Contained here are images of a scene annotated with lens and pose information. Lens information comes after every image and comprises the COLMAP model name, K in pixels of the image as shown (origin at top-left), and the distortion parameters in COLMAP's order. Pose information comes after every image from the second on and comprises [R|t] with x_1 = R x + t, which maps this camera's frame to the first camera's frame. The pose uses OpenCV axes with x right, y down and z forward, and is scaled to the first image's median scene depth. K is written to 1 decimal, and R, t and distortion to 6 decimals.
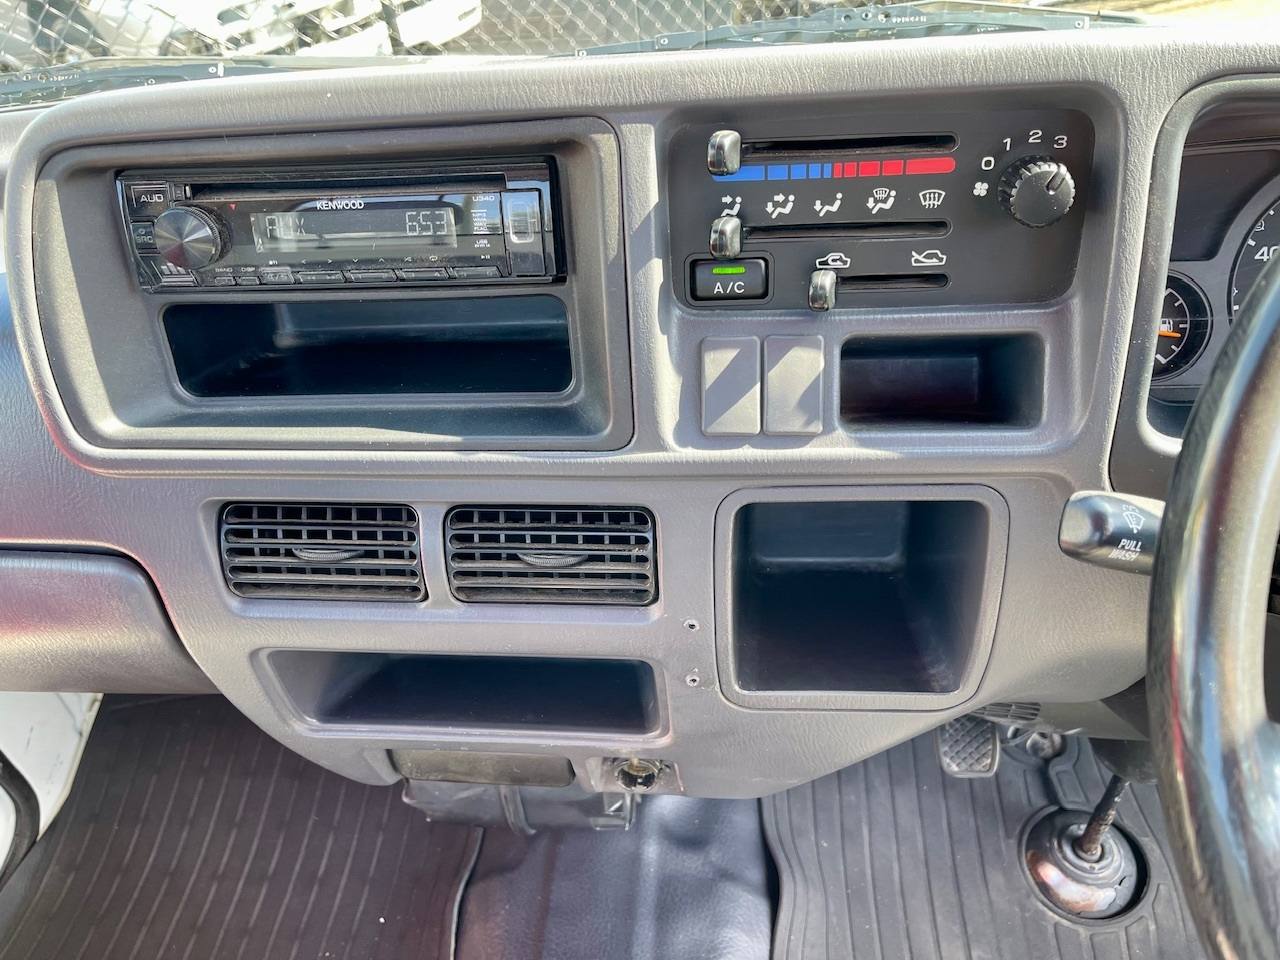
lens RADIAL K [[976.7, 0, 632.8], [0, 976.7, 473.7], [0, 0, 1]] dist [0.062395, -0.084228]
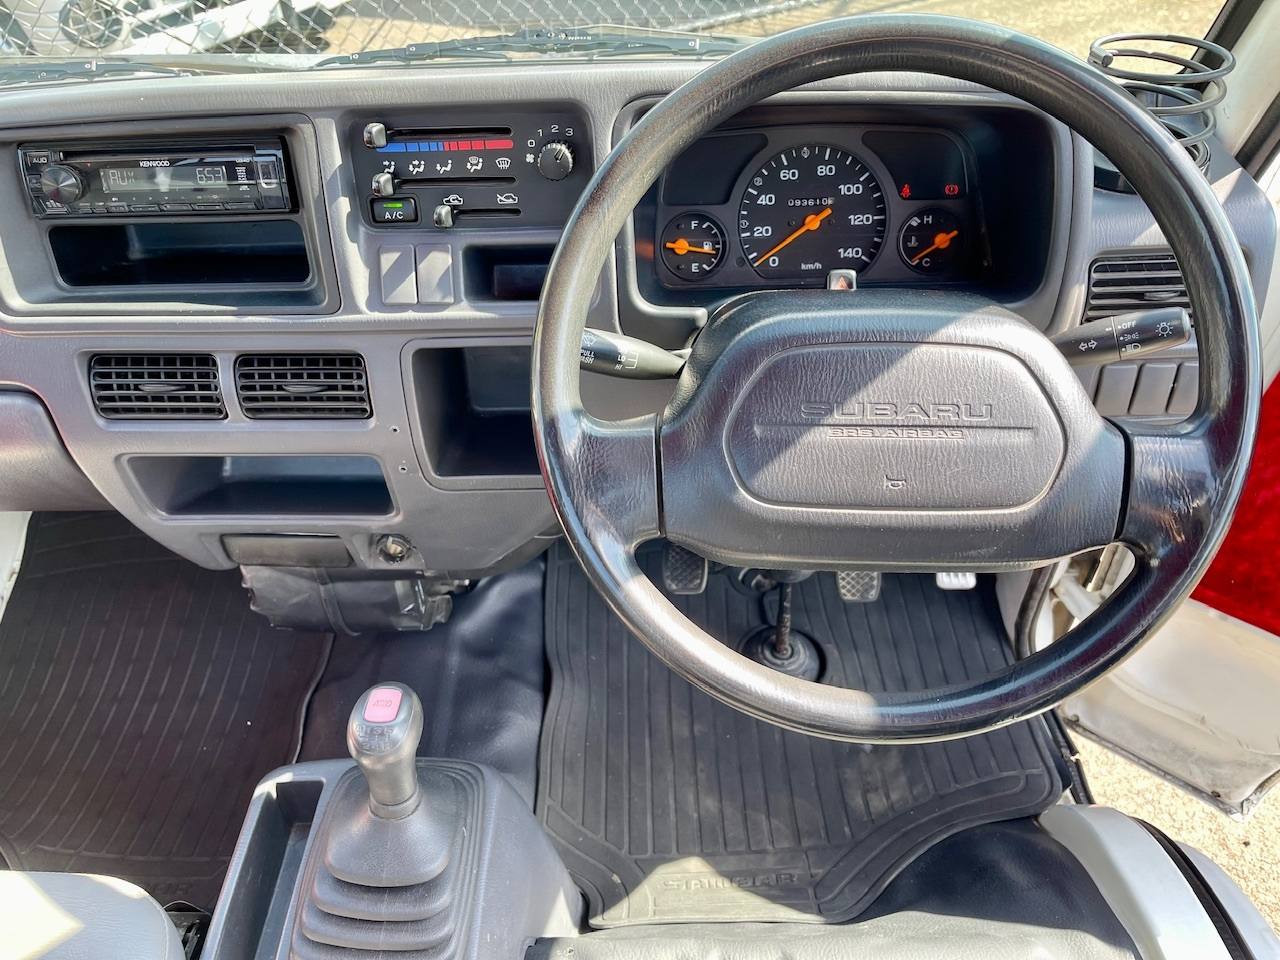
lens RADIAL K [[976.7, 0, 619.8], [0, 976.7, 465.3], [0, 0, 1]] dist [0.062395, -0.084228]
pose [[0.998393, -0.012306, 0.055316, 0.324249], [0.010650, 0.999489, 0.030137, 0.161318], [-0.055659, -0.029500, 0.998014, -0.603738]]
